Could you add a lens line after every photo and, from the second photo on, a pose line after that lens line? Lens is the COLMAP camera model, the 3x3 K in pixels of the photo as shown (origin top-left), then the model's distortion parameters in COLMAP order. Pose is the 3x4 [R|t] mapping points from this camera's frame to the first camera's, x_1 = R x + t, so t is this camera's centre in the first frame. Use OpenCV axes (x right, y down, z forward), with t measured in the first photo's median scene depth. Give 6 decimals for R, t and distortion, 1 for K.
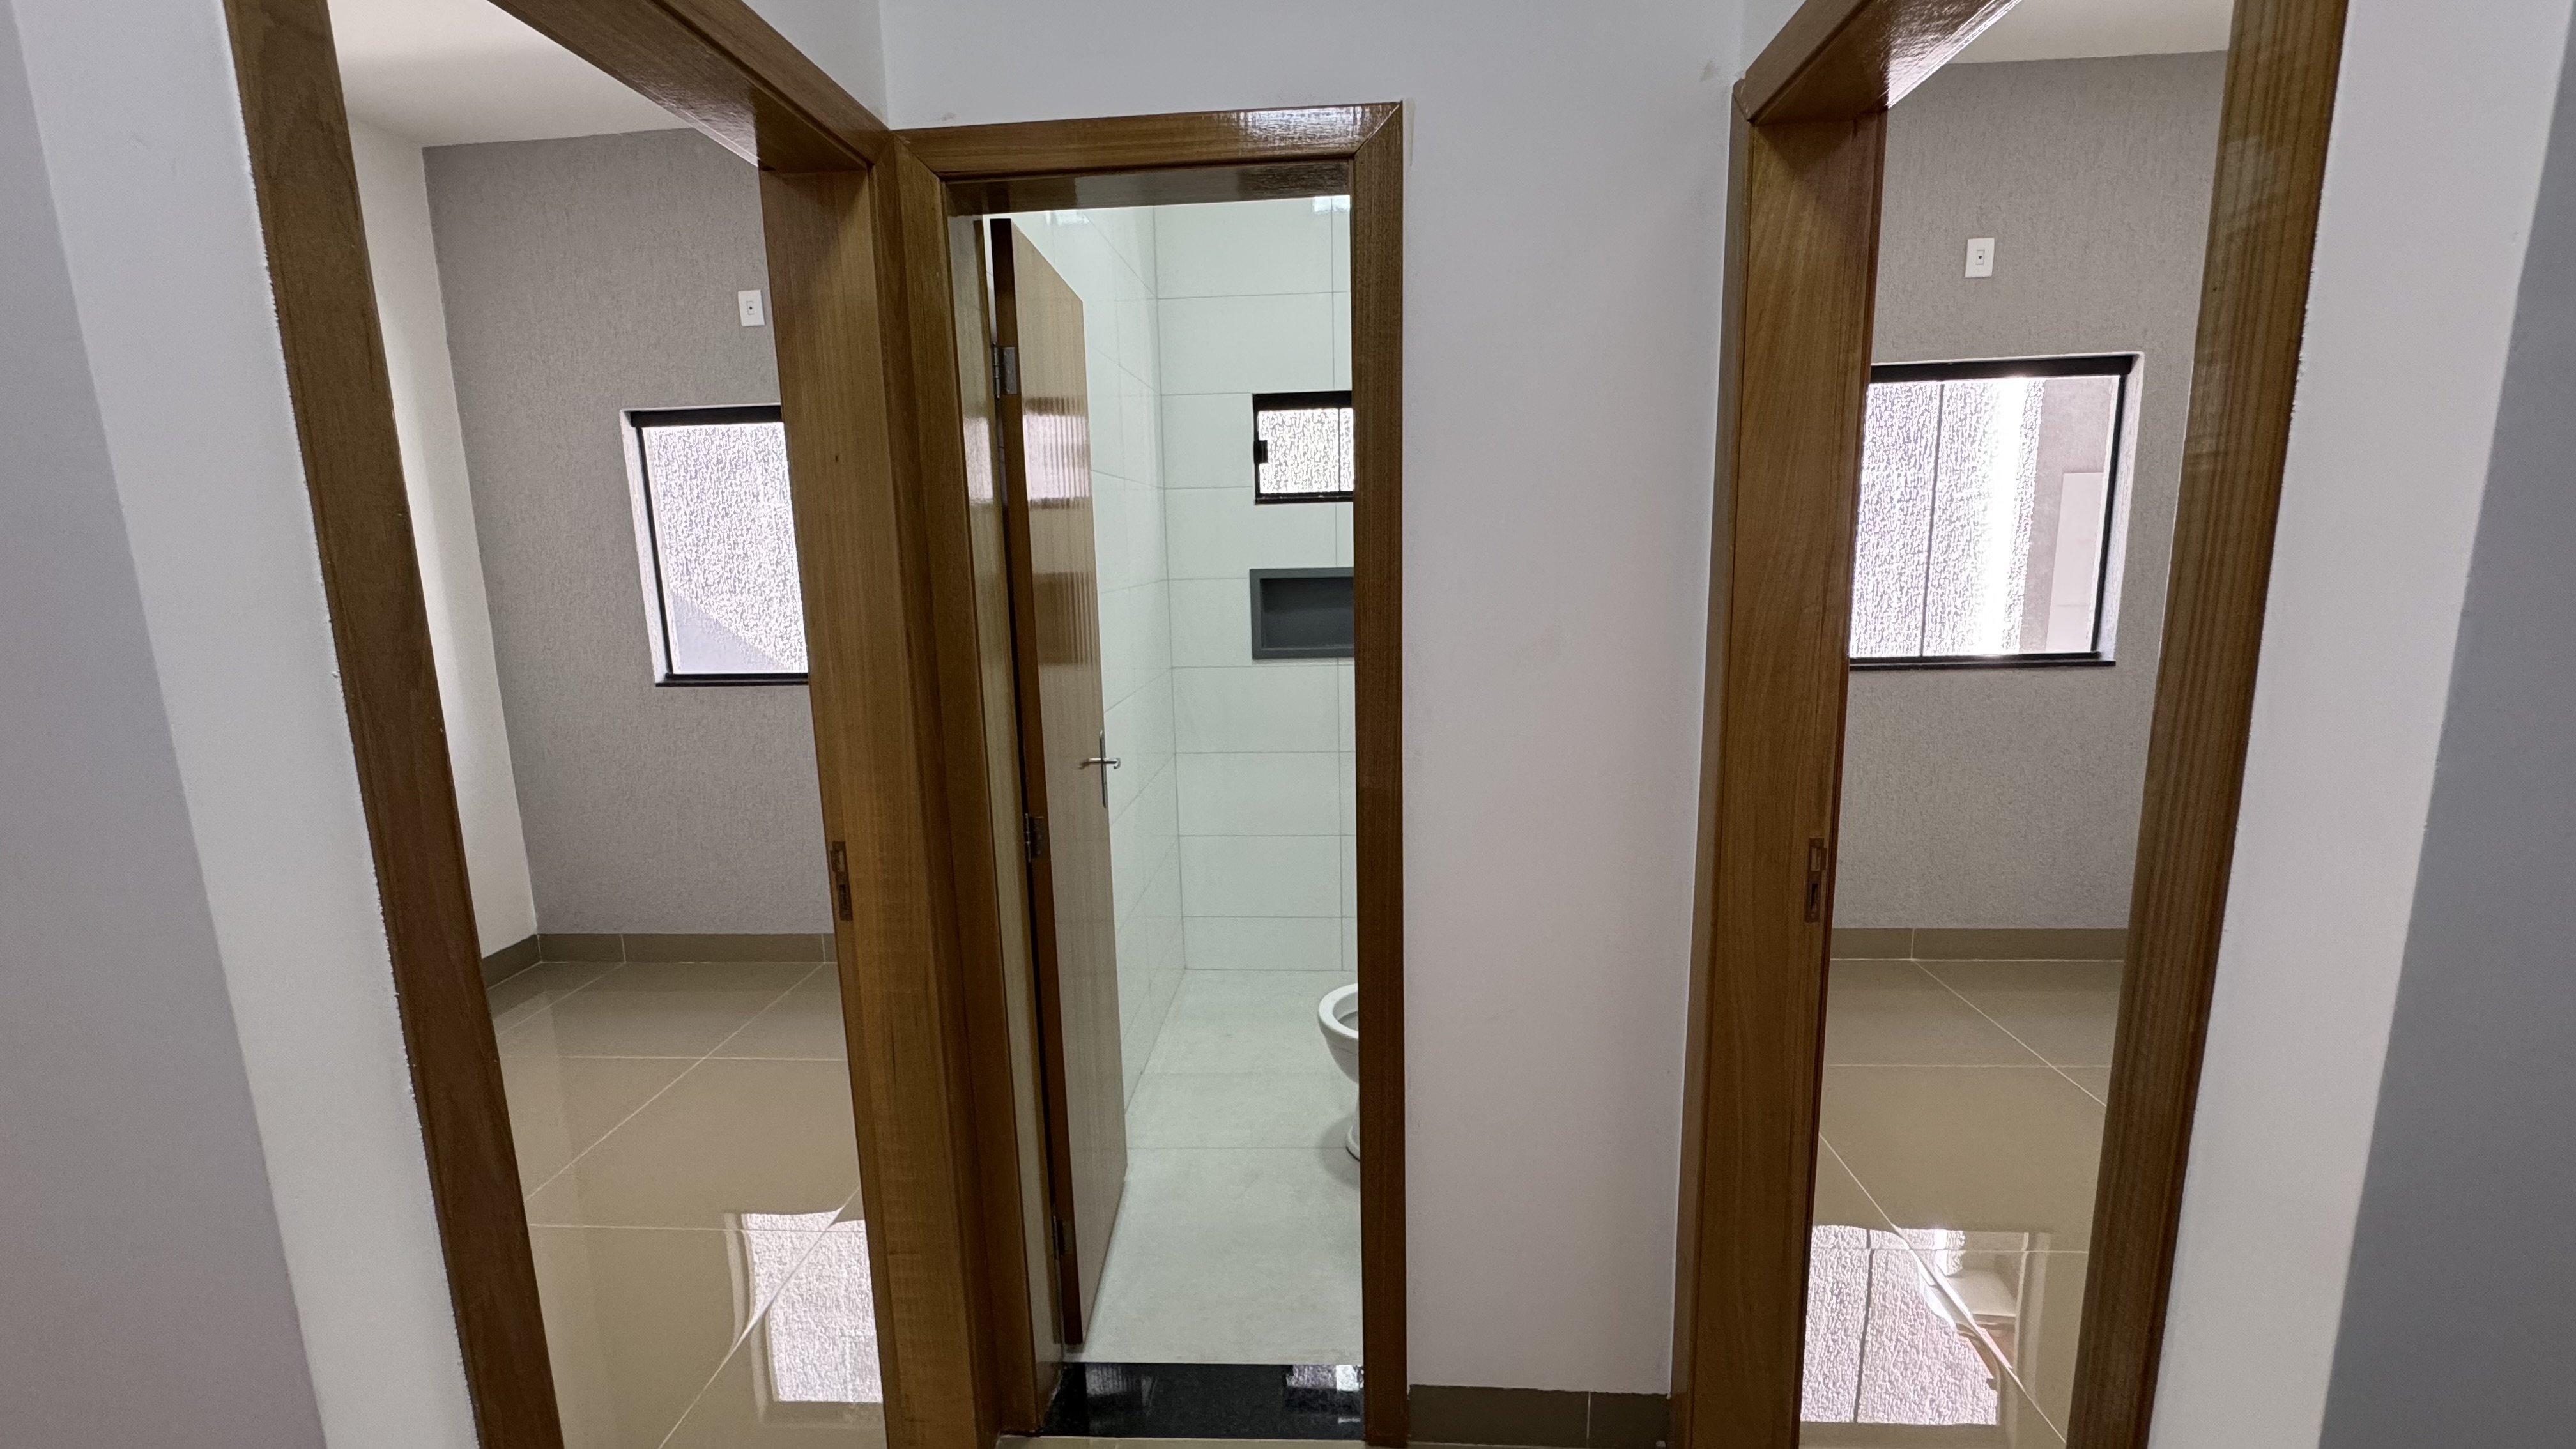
lens RADIAL K [[1037.3, 0, 1282.0], [0, 1037.3, 726.2], [0, 0, 1]] dist [-0.003293, 0.000879]
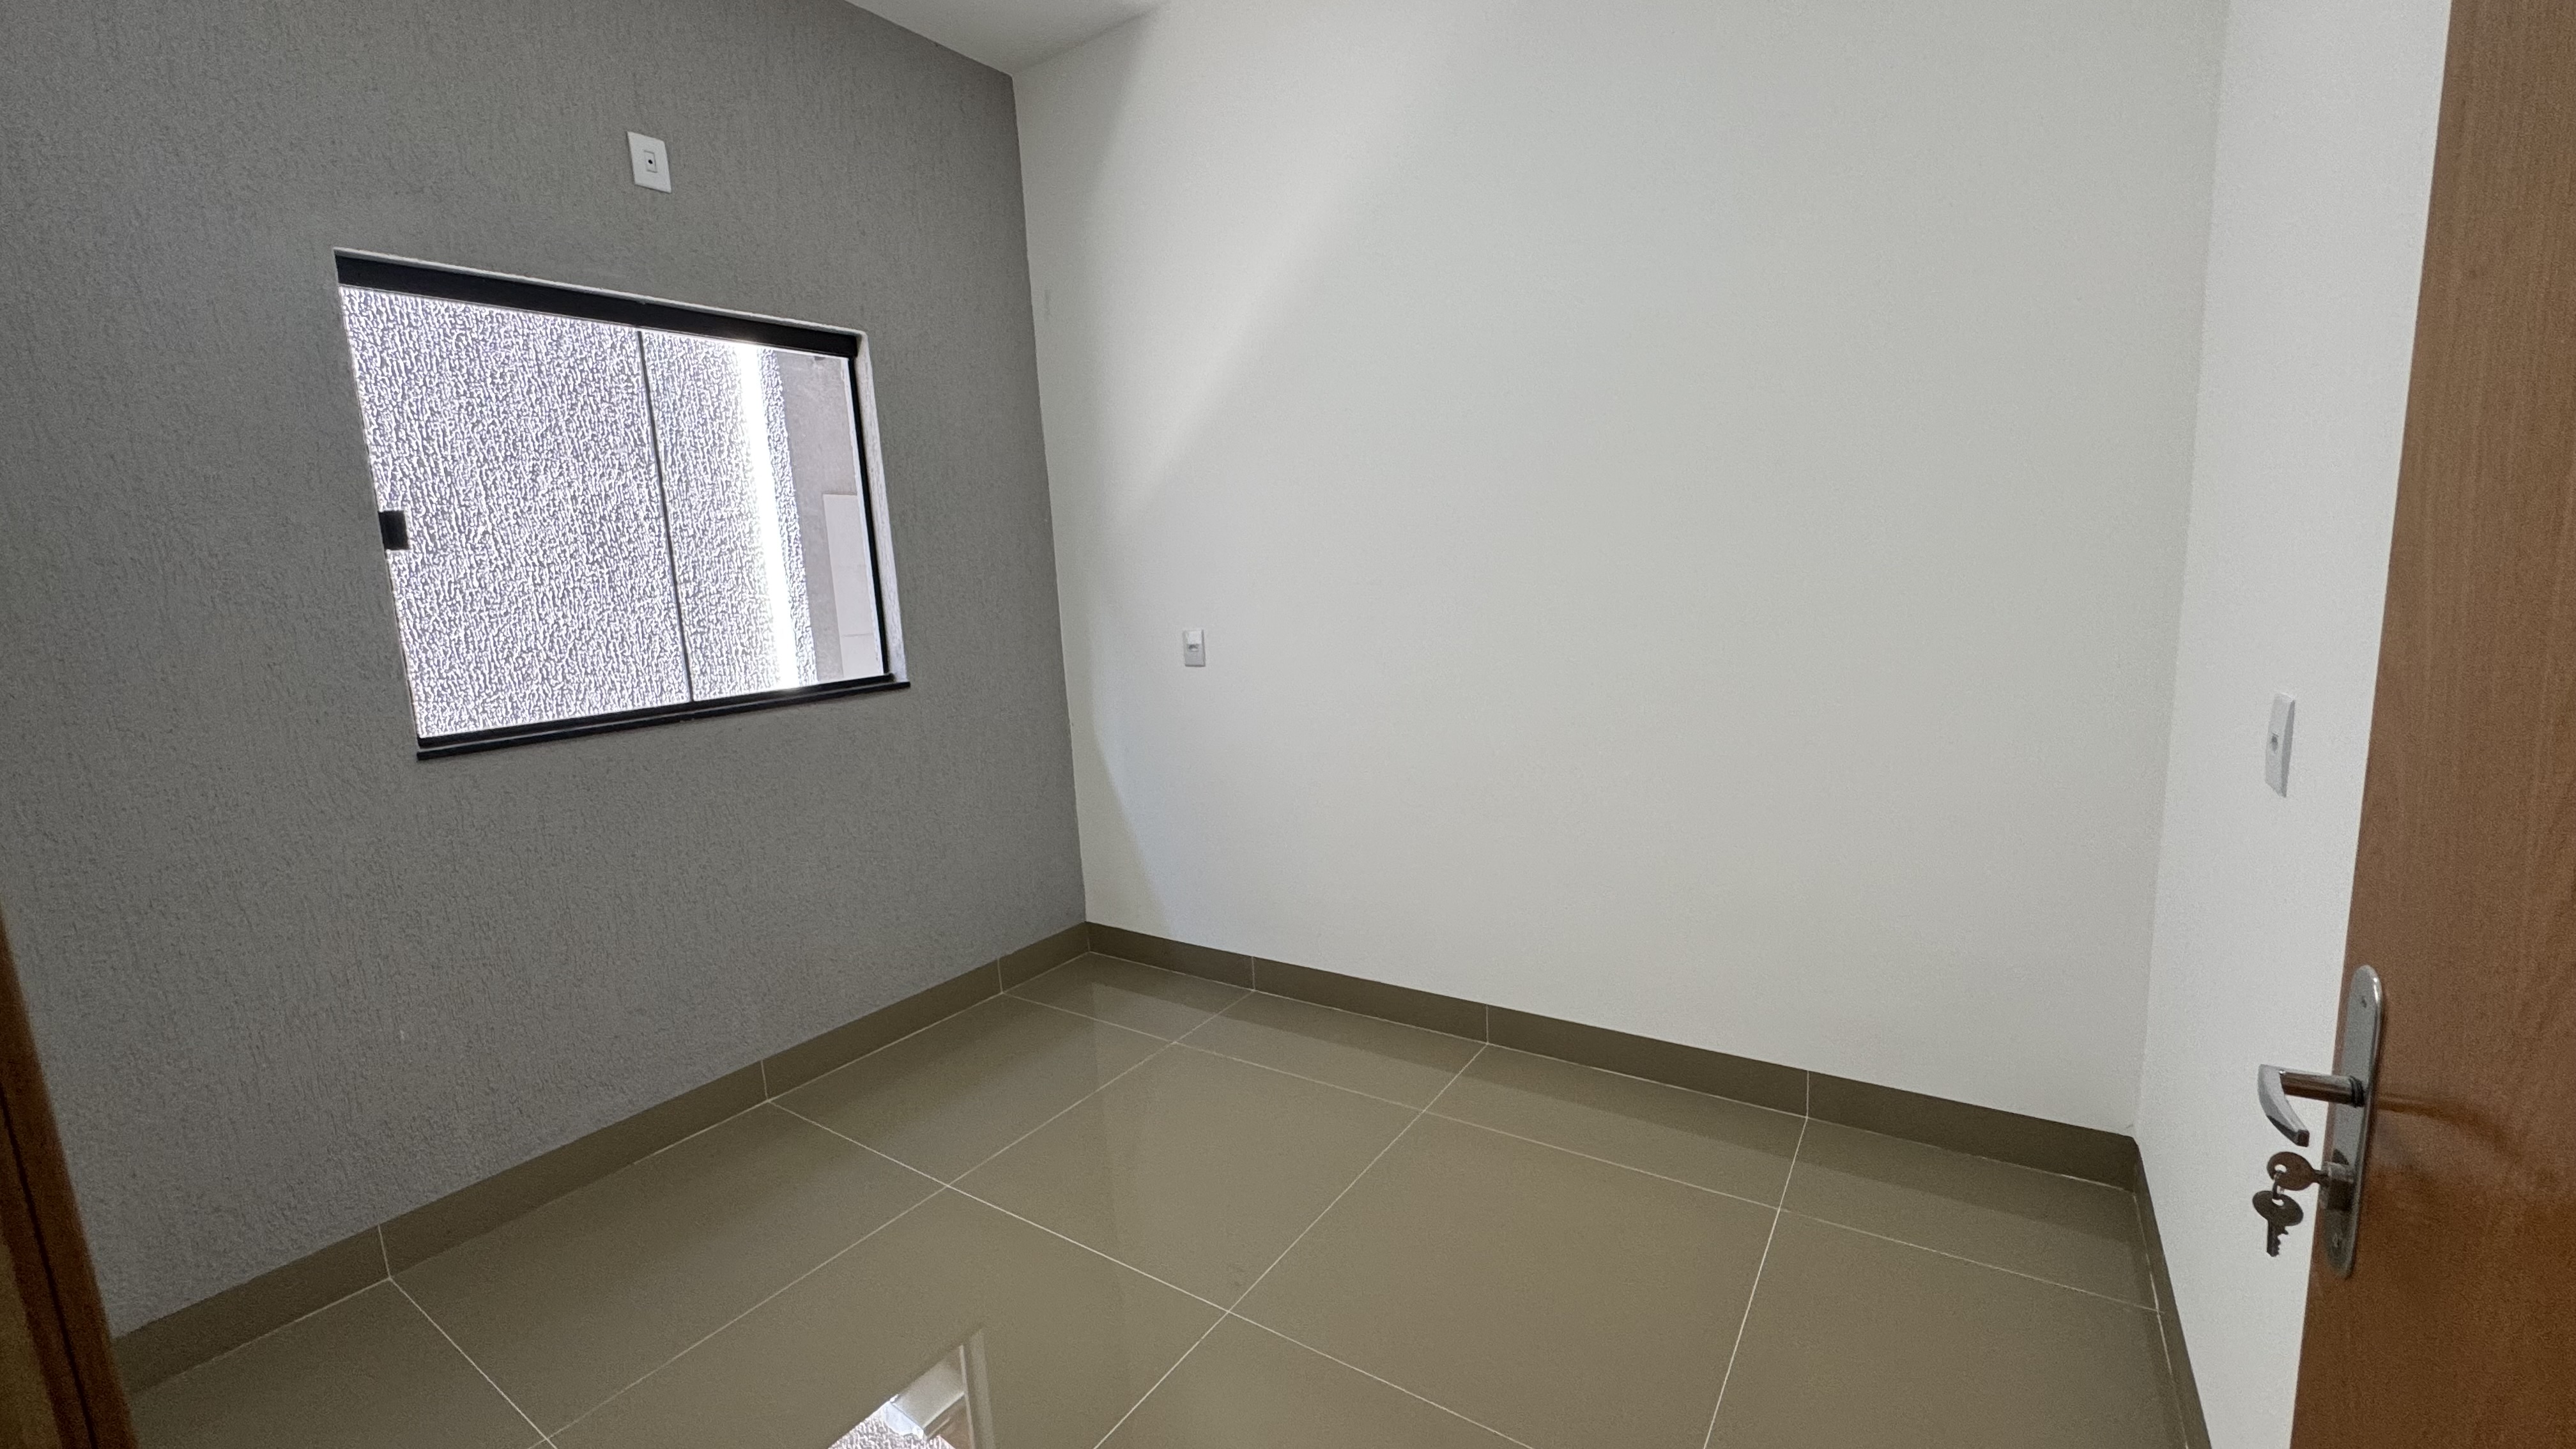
lens RADIAL K [[1037.3, 0, 1282.0], [0, 1037.3, 726.2], [0, 0, 1]] dist [-0.003293, 0.000879]
pose [[0.513198, -0.134513, 0.847664, 0.197020], [0.187186, 0.981409, 0.042409, -0.003336], [-0.837609, 0.136907, 0.528836, 0.250887]]
